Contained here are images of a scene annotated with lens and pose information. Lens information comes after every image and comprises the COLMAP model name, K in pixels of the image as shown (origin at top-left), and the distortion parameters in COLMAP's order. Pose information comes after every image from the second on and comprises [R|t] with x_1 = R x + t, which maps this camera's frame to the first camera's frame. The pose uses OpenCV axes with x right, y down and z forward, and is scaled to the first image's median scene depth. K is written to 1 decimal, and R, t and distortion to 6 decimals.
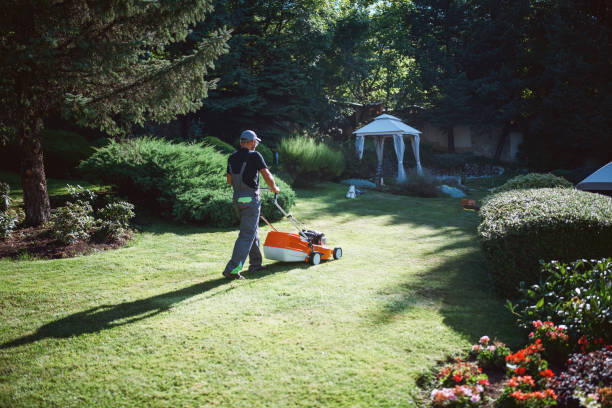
lens RADIAL K [[608.2, 0, 306.0], [0, 608.2, 204.0], [0, 0, 1]] dist [-0.058788, -0.006652]
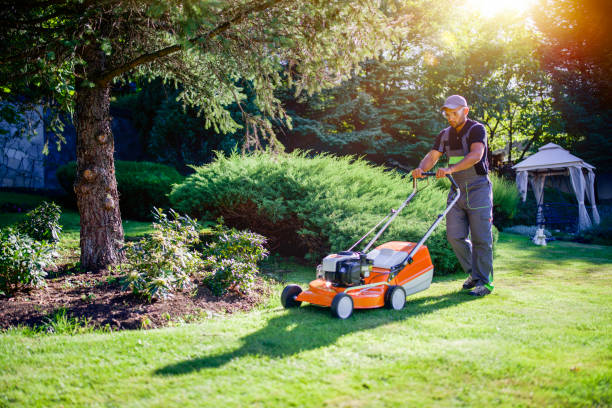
lens RADIAL K [[608.2, 0, 306.0], [0, 608.2, 204.0], [0, 0, 1]] dist [-0.058788, -0.006652]
pose [[0.991645, -0.024429, -0.126660, -0.175987], [0.008837, 0.992462, -0.122234, 0.042047], [0.128691, 0.120093, 0.984386, 0.441062]]
